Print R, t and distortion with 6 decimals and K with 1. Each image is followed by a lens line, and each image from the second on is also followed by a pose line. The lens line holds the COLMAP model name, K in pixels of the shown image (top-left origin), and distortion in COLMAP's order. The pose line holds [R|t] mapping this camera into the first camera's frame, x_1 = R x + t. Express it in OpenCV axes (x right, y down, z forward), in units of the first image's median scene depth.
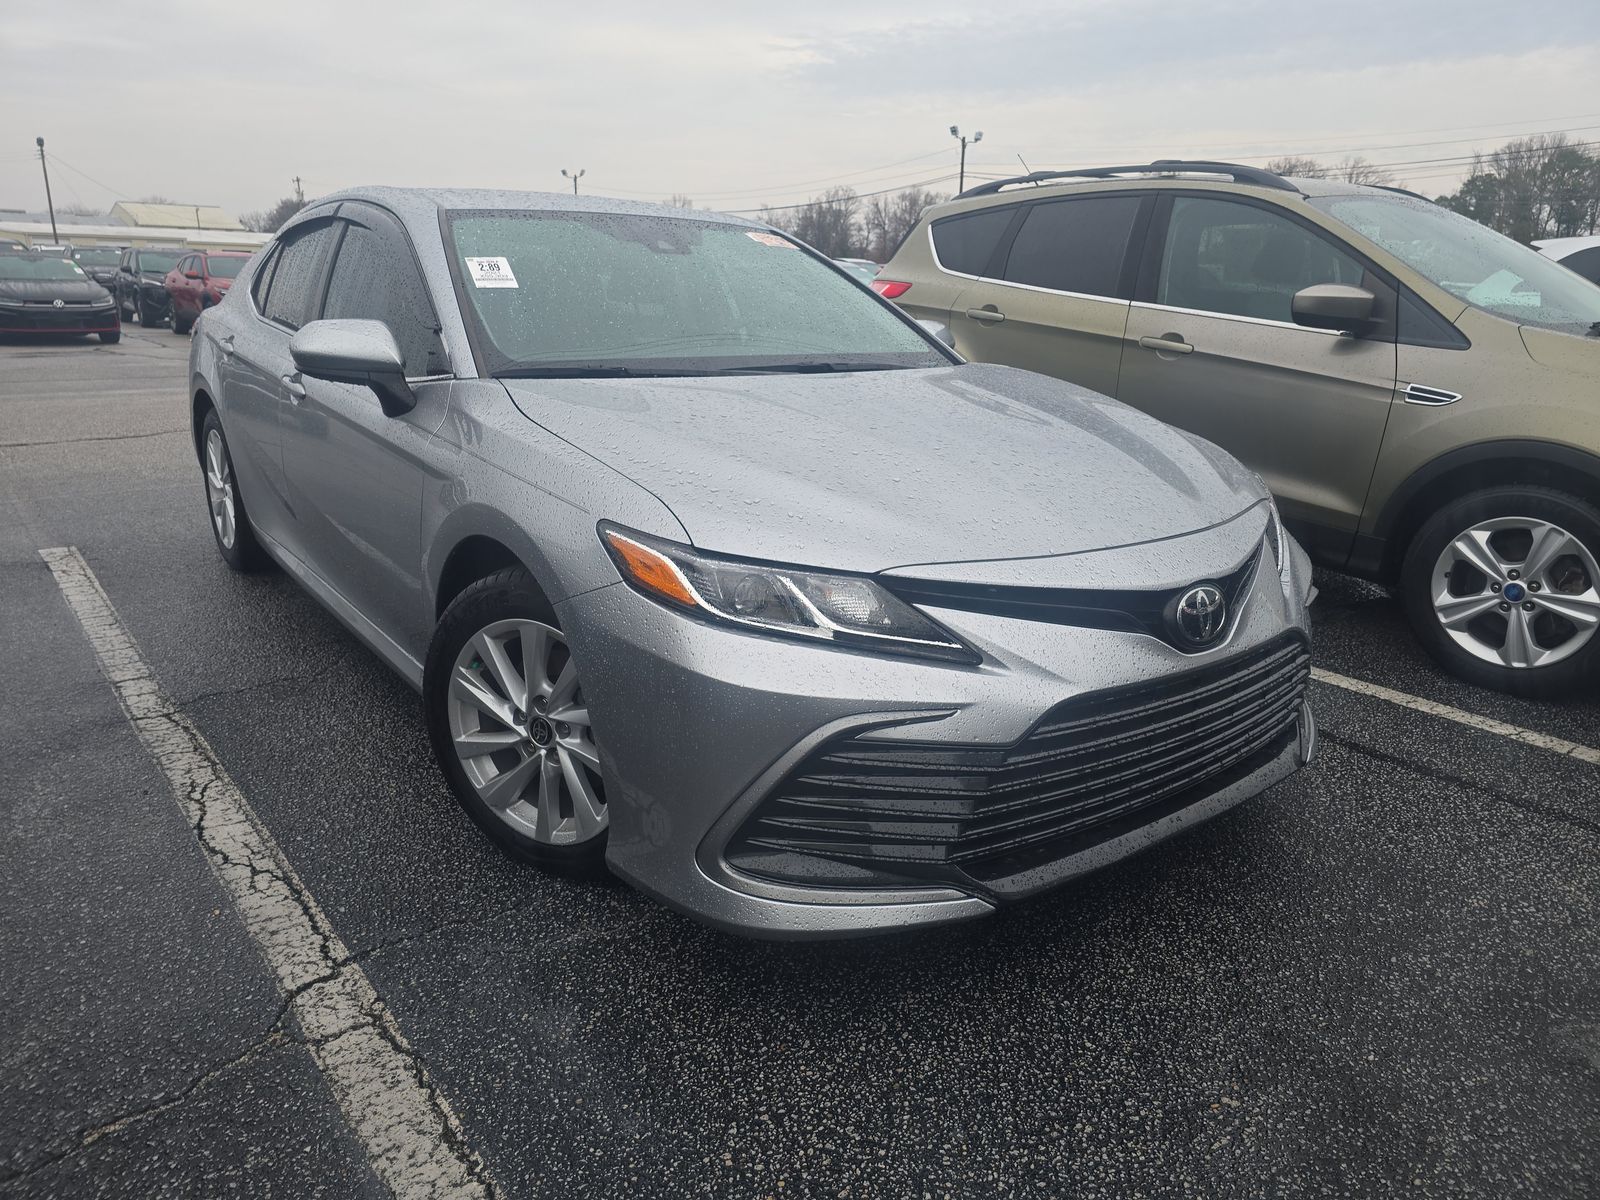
lens RADIAL K [[1064.9, 0, 806.0], [0, 1064.9, 602.8], [0, 0, 1]] dist [0.024593, -0.020793]
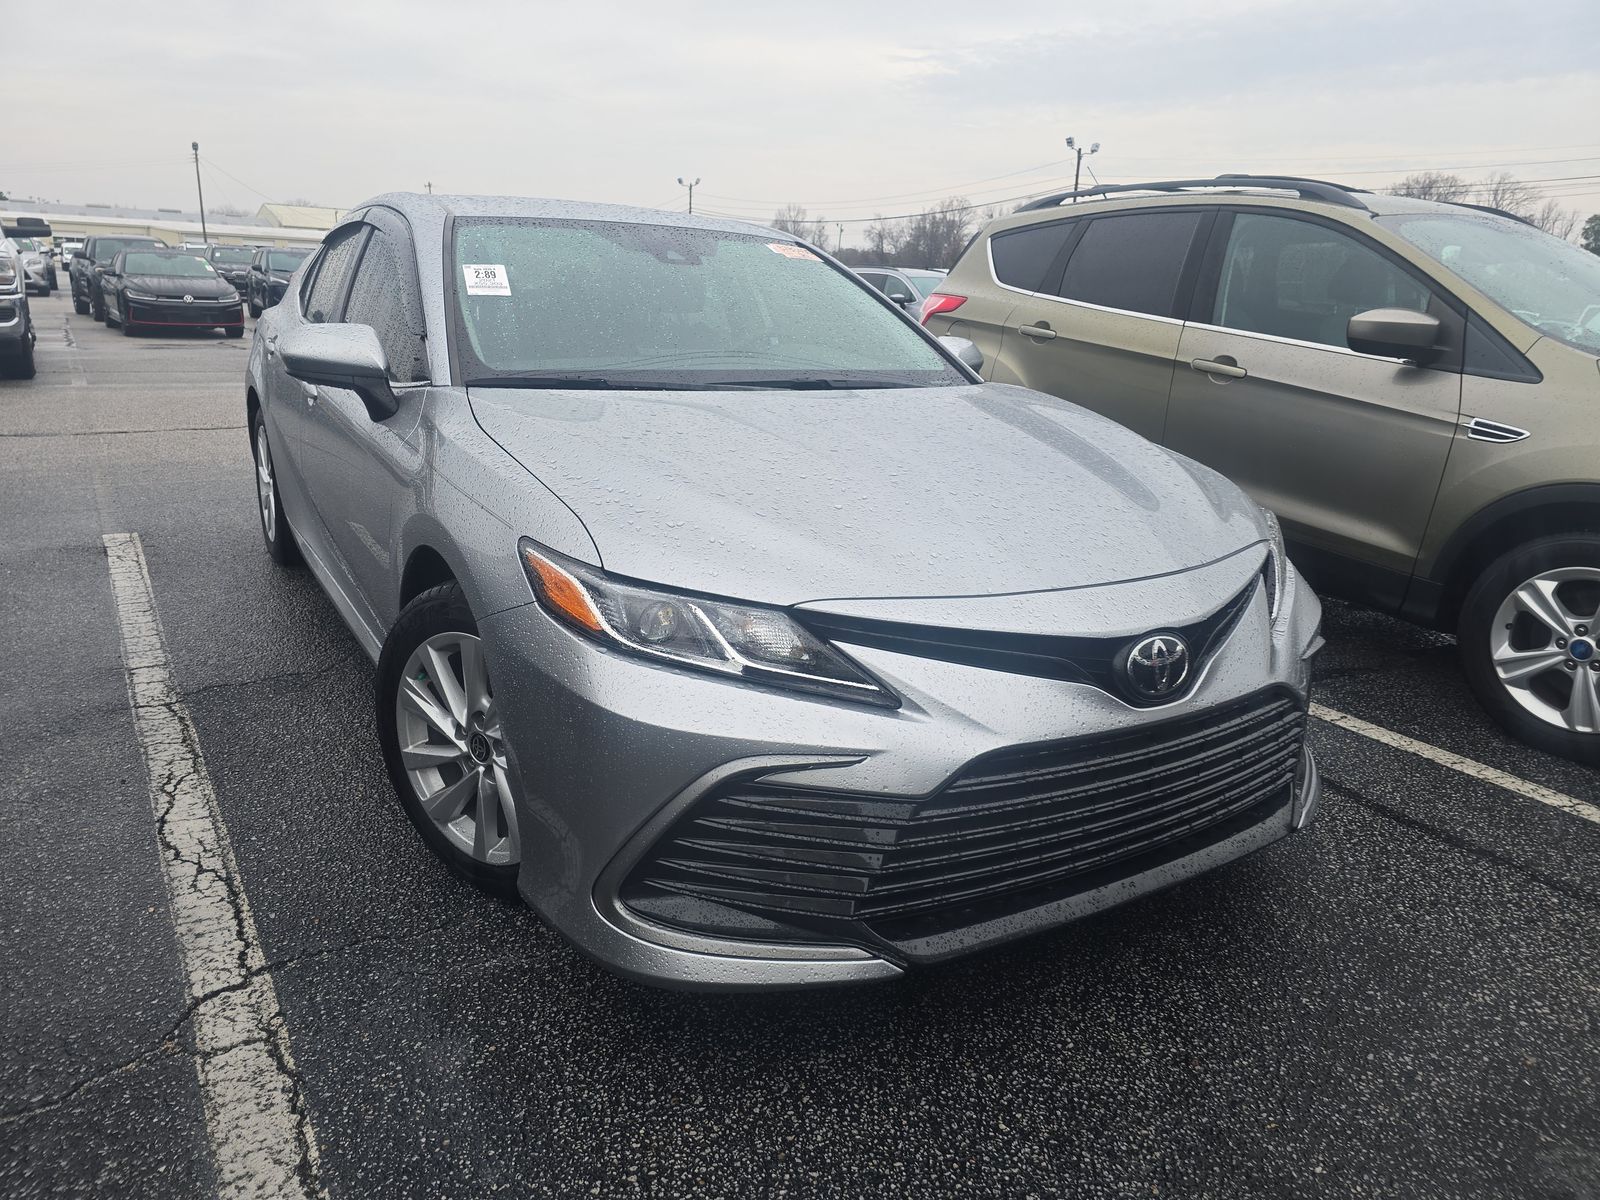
lens RADIAL K [[1064.9, 0, 801.0], [0, 1064.9, 596.9], [0, 0, 1]] dist [0.024593, -0.020793]
pose [[0.994851, 0.046045, -0.090285, 0.127950], [-0.047205, 0.998827, -0.010749, -0.021345], [0.089684, 0.014955, 0.995858, 0.047948]]
